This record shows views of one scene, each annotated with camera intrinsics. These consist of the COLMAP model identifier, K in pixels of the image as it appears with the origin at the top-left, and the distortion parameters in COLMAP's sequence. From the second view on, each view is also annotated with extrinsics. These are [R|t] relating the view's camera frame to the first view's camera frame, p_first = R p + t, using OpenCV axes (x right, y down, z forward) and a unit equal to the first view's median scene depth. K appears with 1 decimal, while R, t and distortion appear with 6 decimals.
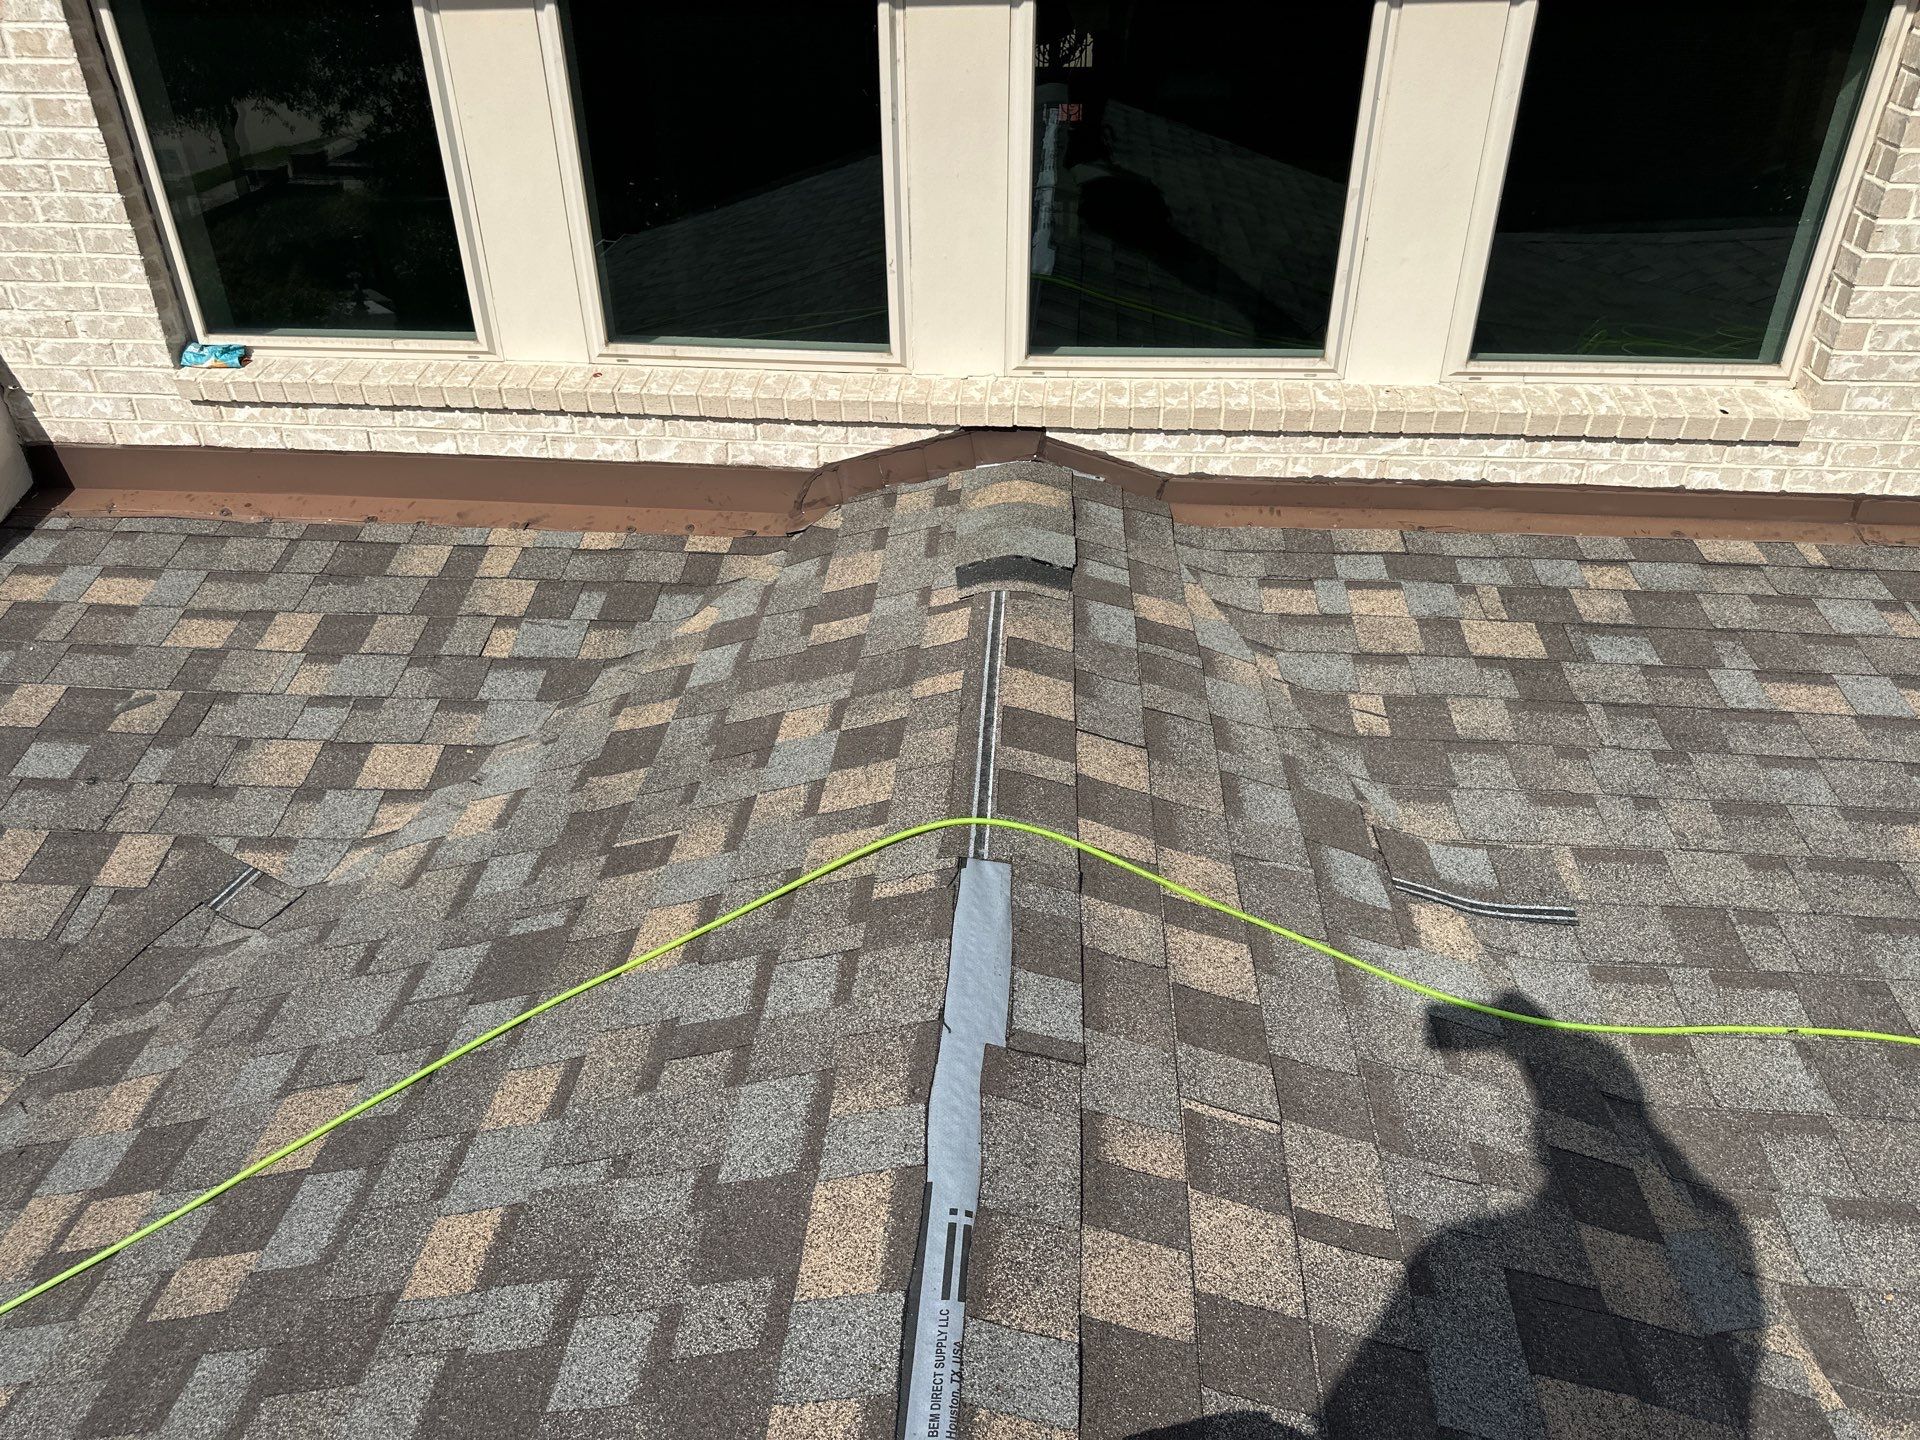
lens RADIAL K [[1344.9, 0, 960.0], [0, 1344.9, 720.0], [0, 0, 1]] dist [0.052000, -0.070834]
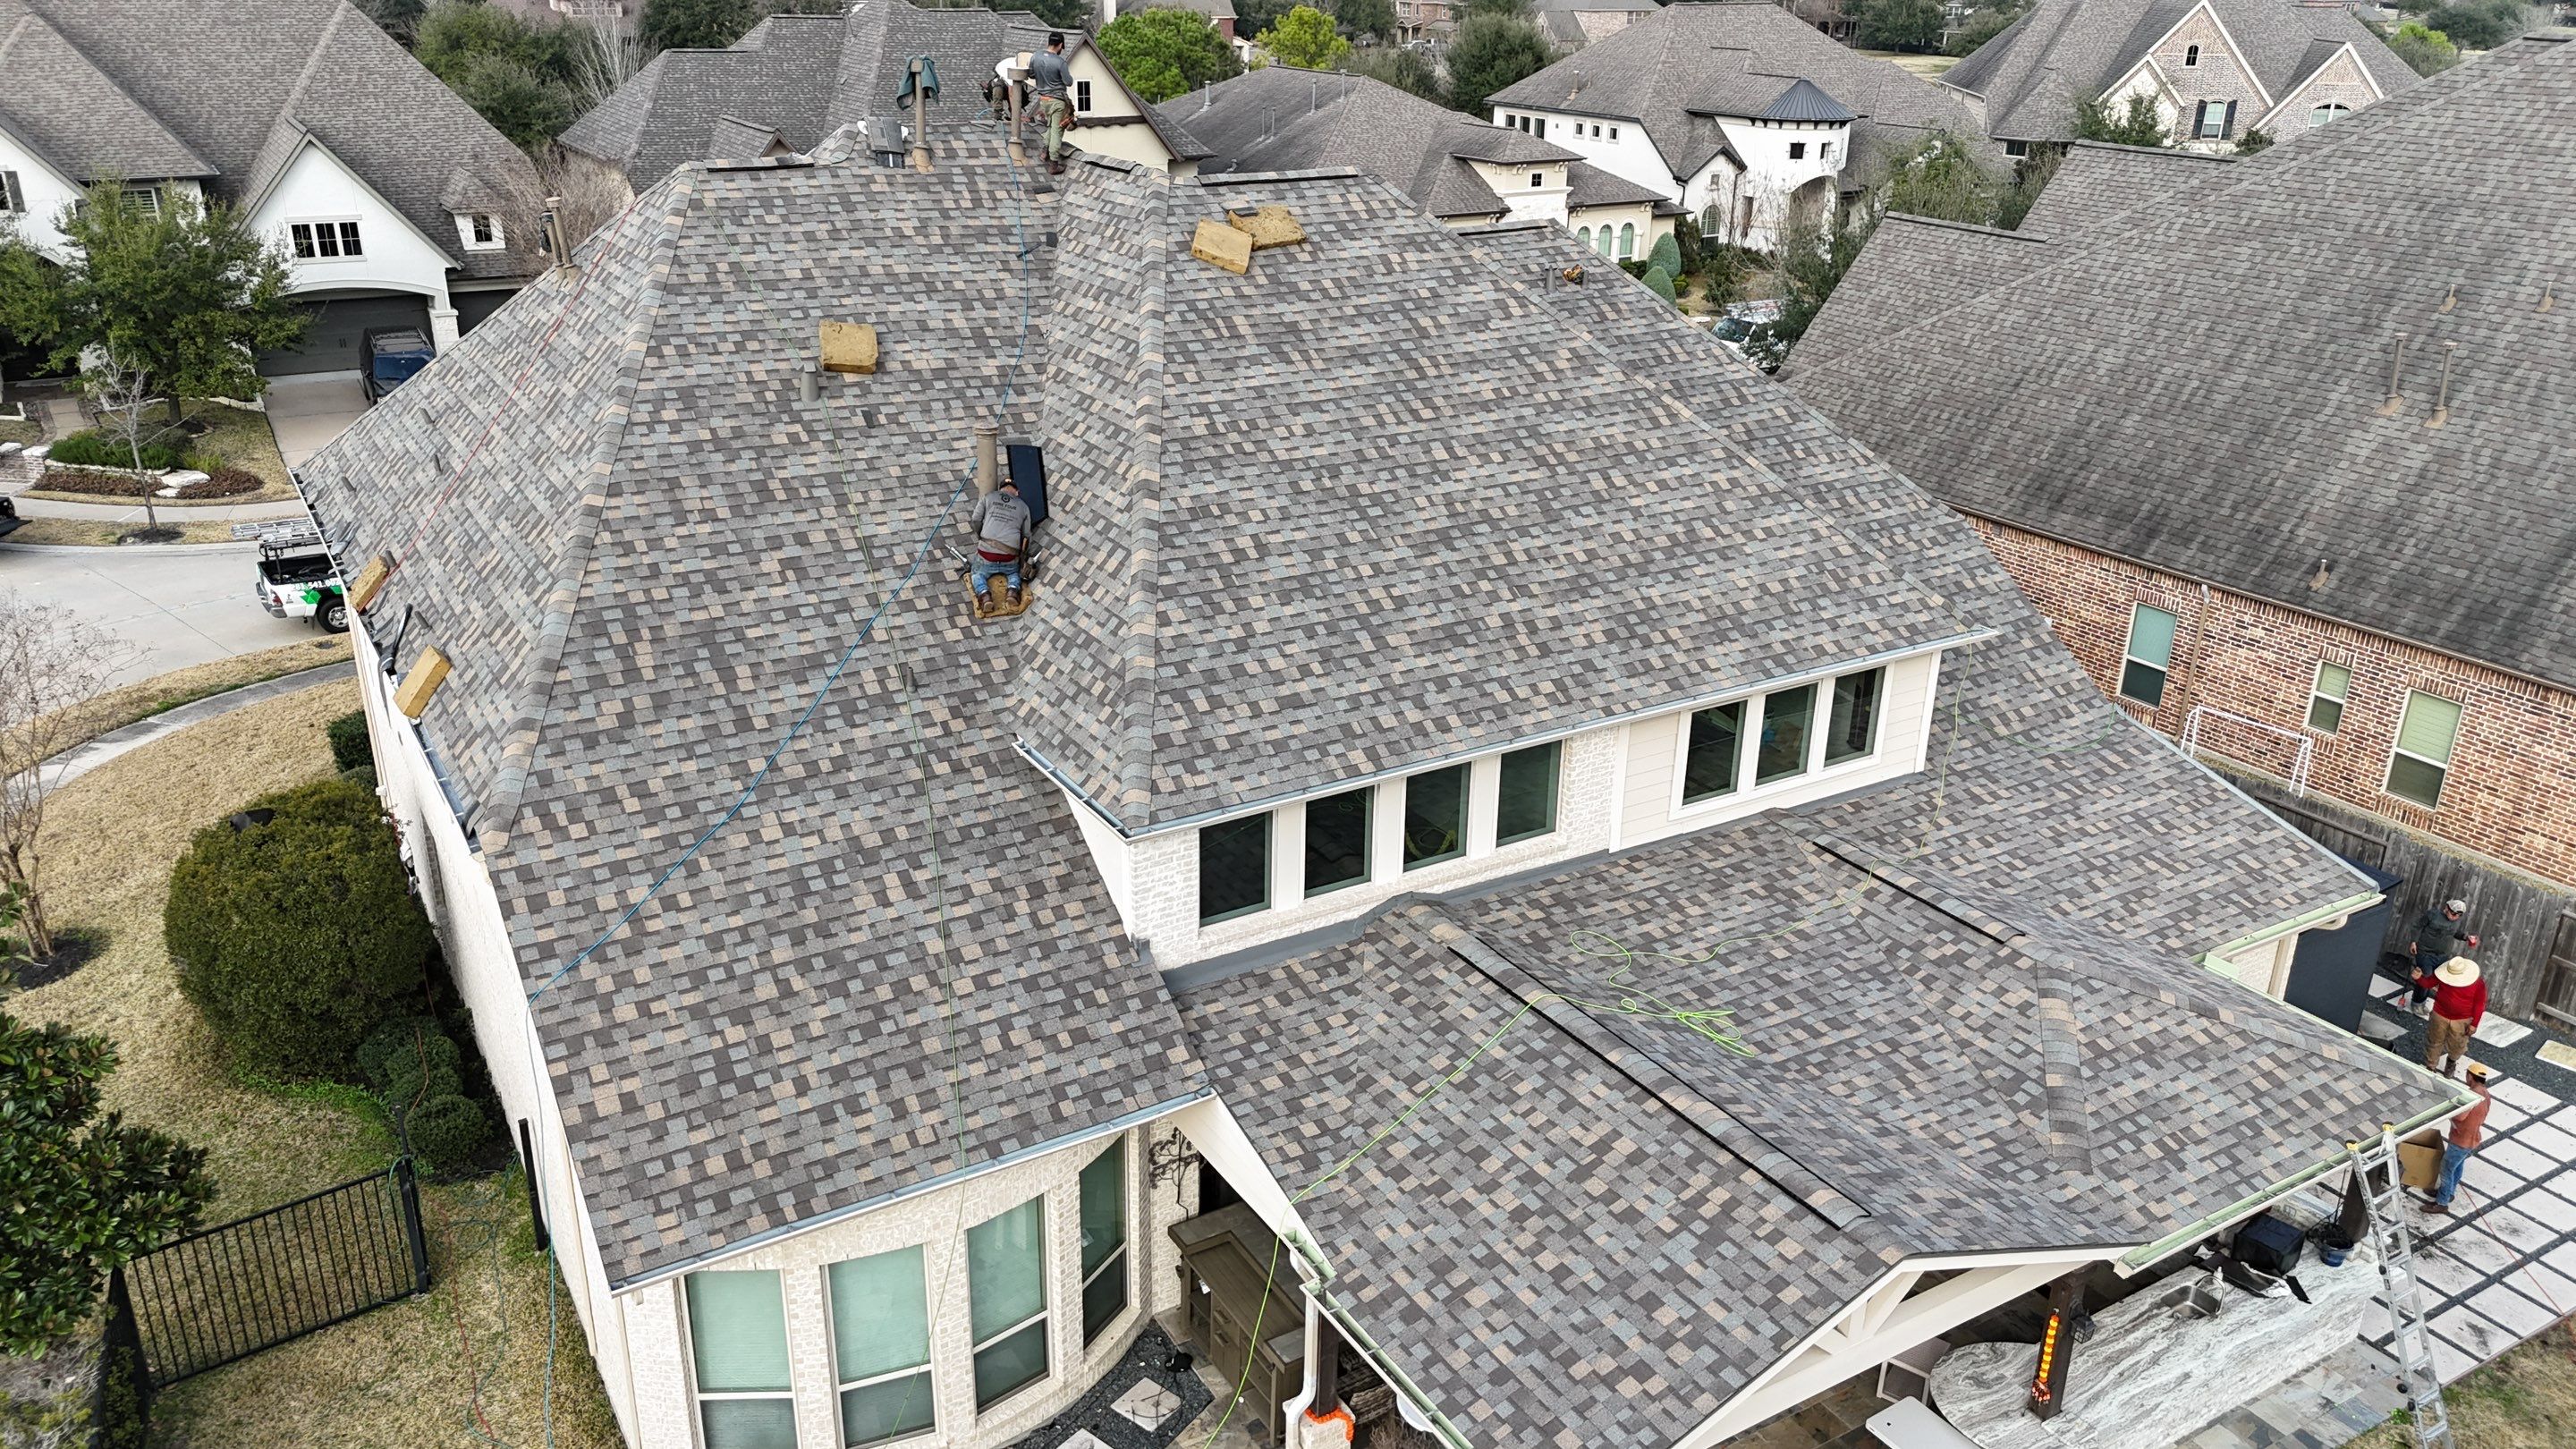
lens RADIAL K [[1912.2, 0, 1288.0], [0, 1912.2, 724.5], [0, 0, 1]] dist [0.068472, -0.048554]
pose [[0.805832, -0.207532, 0.554585, -3.022054], [0.300310, 0.950421, -0.080703, -0.330096], [-0.510341, 0.231581, 0.828204, -3.267145]]
